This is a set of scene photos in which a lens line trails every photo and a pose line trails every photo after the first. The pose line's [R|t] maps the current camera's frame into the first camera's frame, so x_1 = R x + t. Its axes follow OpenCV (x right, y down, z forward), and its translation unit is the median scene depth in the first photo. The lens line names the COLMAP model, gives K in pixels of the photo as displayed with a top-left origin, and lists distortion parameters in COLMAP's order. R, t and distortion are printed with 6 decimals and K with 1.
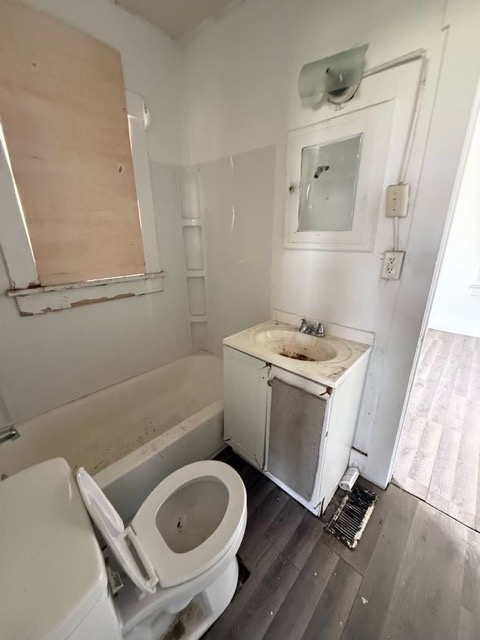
lens RADIAL K [[253.2, 0, 239.8], [0, 253.2, 320.5], [0, 0, 1]] dist [-0.001293, 0.000260]
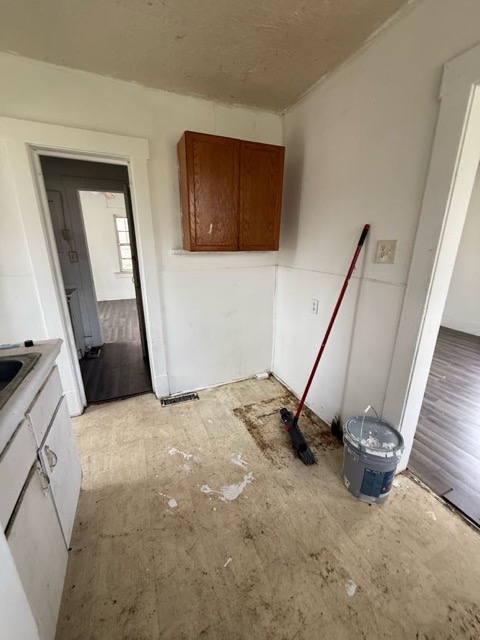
lens RADIAL K [[253.2, 0, 240.5], [0, 253.2, 318.4], [0, 0, 1]] dist [-0.001293, 0.000260]
pose [[0.407285, -0.248354, 0.878885, -1.032860], [0.289276, 0.947850, 0.133788, 0.476151], [-0.866278, 0.199751, 0.457888, -1.417901]]
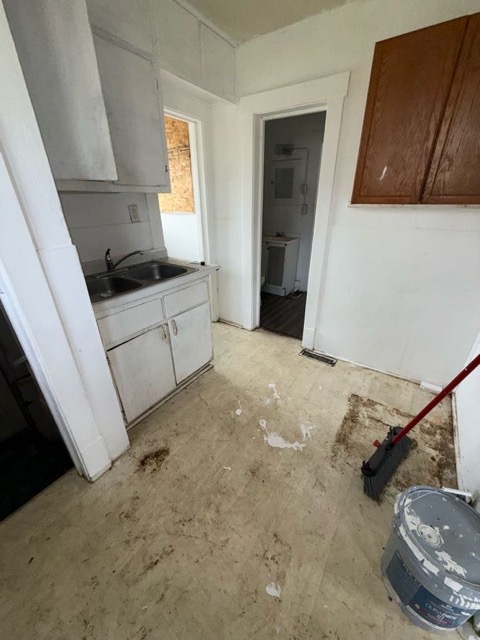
lens RADIAL K [[253.2, 0, 241.6], [0, 253.2, 318.5], [0, 0, 1]] dist [-0.001293, 0.000260]
pose [[0.989398, -0.059729, 0.132379, -0.562053], [0.044933, 0.992684, 0.112070, 0.619835], [-0.138105, -0.104934, 0.984843, -1.793630]]
